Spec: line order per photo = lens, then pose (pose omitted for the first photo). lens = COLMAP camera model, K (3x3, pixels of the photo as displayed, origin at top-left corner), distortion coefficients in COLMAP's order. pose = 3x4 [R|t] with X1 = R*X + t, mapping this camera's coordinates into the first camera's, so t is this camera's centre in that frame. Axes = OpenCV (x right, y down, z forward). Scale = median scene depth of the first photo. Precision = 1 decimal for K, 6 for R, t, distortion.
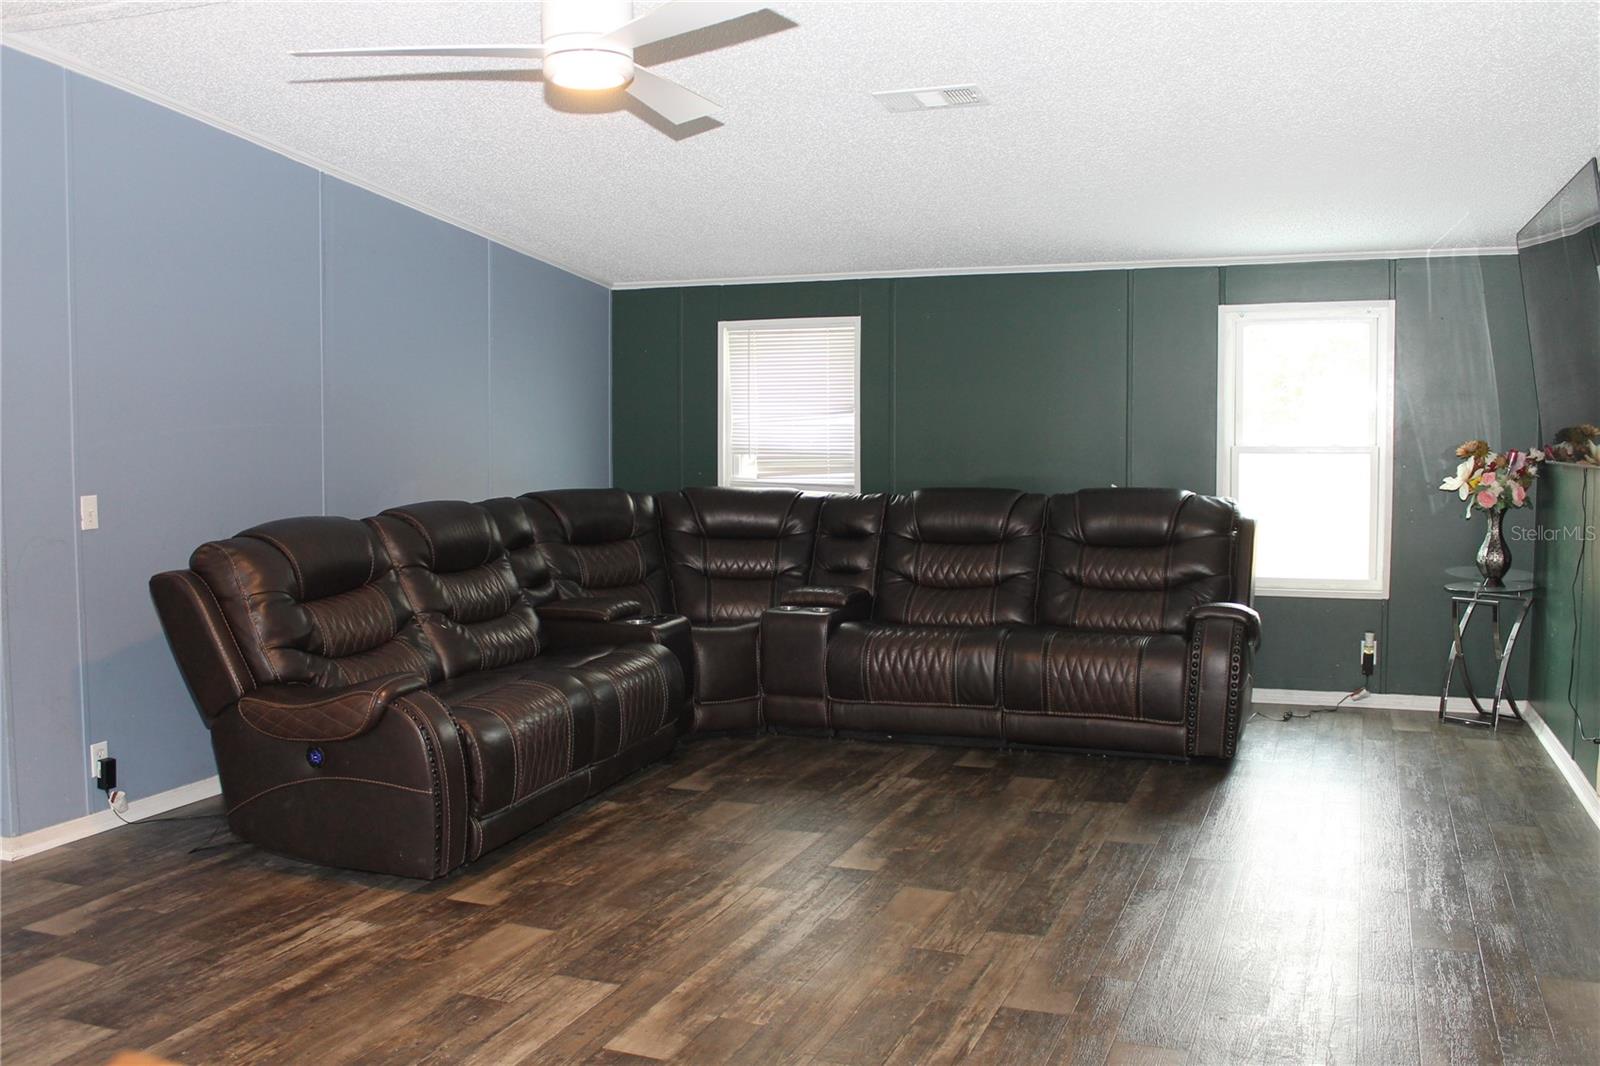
lens RADIAL K [[1408.9, 0, 801.0], [0, 1408.9, 528.6], [0, 0, 1]] dist [-0.146943, 0.131334]
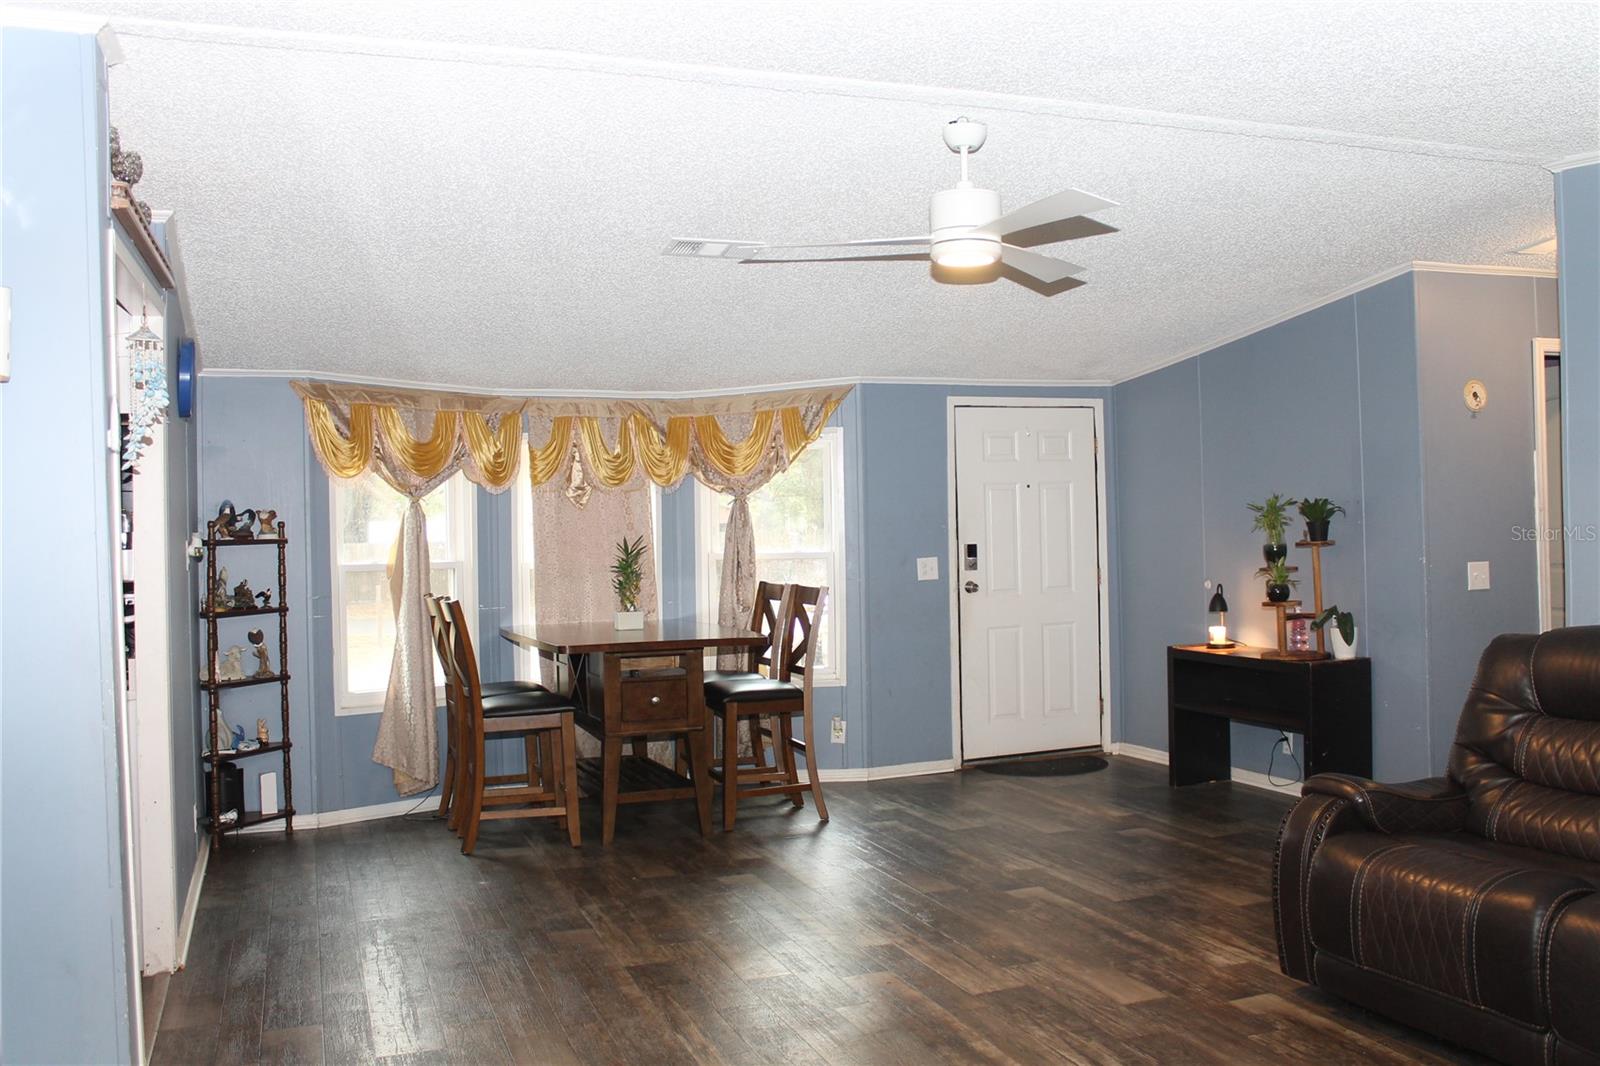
lens RADIAL K [[1408.9, 0, 794.6], [0, 1408.9, 530.2], [0, 0, 1]] dist [-0.146943, 0.131334]
pose [[-0.753530, 0.021346, -0.657067, 0.691567], [-0.022420, 0.998057, 0.058134, -0.124778], [0.657031, 0.058537, -0.751587, 1.603501]]
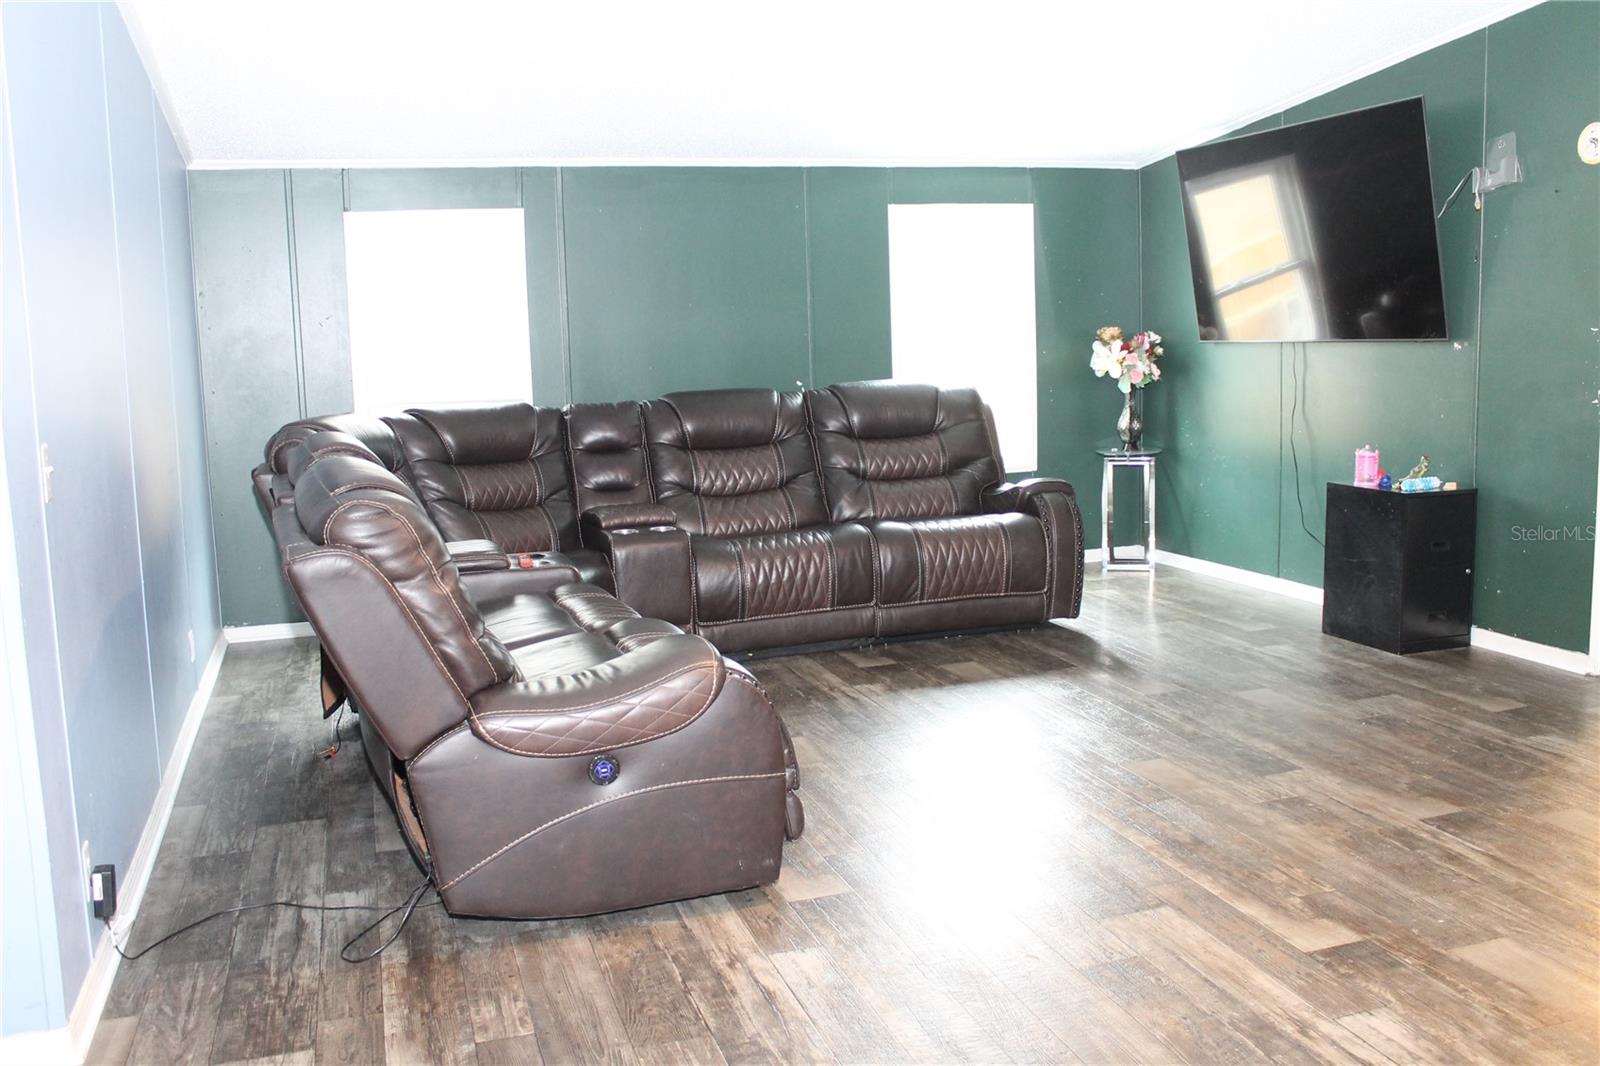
lens RADIAL K [[1408.9, 0, 815.3], [0, 1408.9, 531.6], [0, 0, 1]] dist [-0.146943, 0.131334]
pose [[0.771492, -0.110088, 0.626643, -0.778876], [0.076127, 0.993813, 0.080868, -0.010389], [-0.631669, -0.014685, 0.775099, 0.394144]]
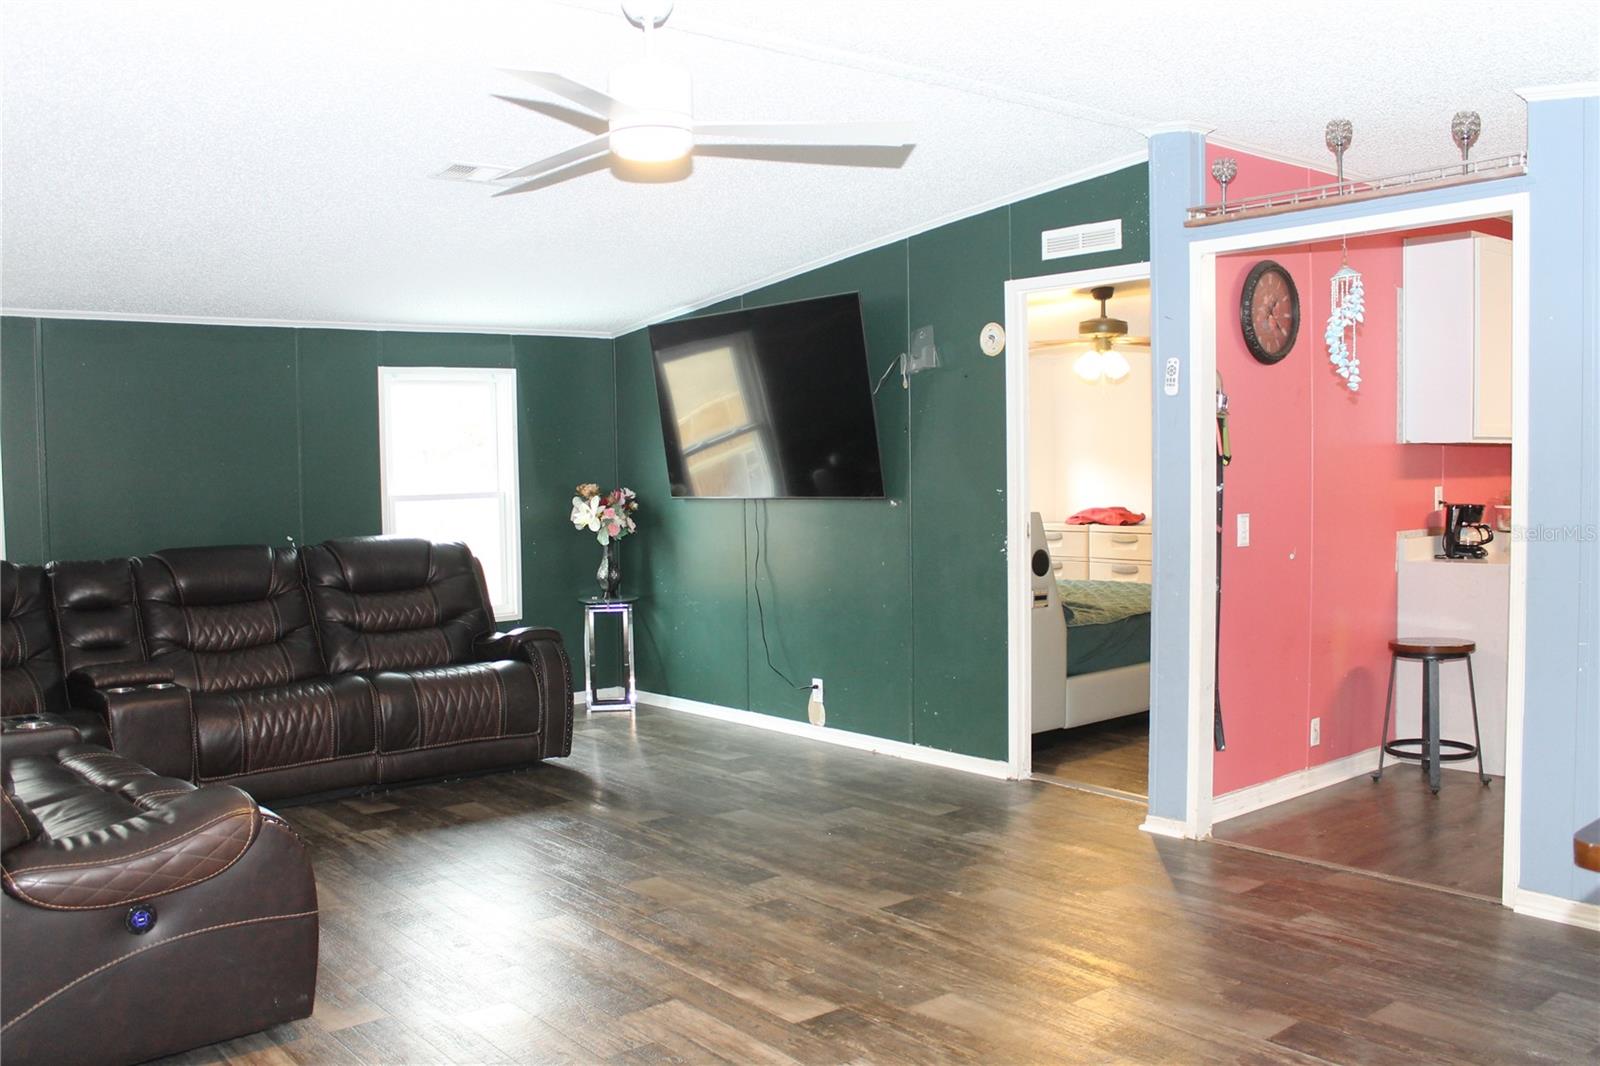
lens RADIAL K [[1408.9, 0, 794.9], [0, 1408.9, 544.4], [0, 0, 1]] dist [-0.146943, 0.131334]
pose [[0.496029, -0.053614, 0.866649, -0.886533], [0.081239, 0.996579, 0.015155, -0.021881], [-0.864497, 0.062889, 0.498688, 0.336755]]
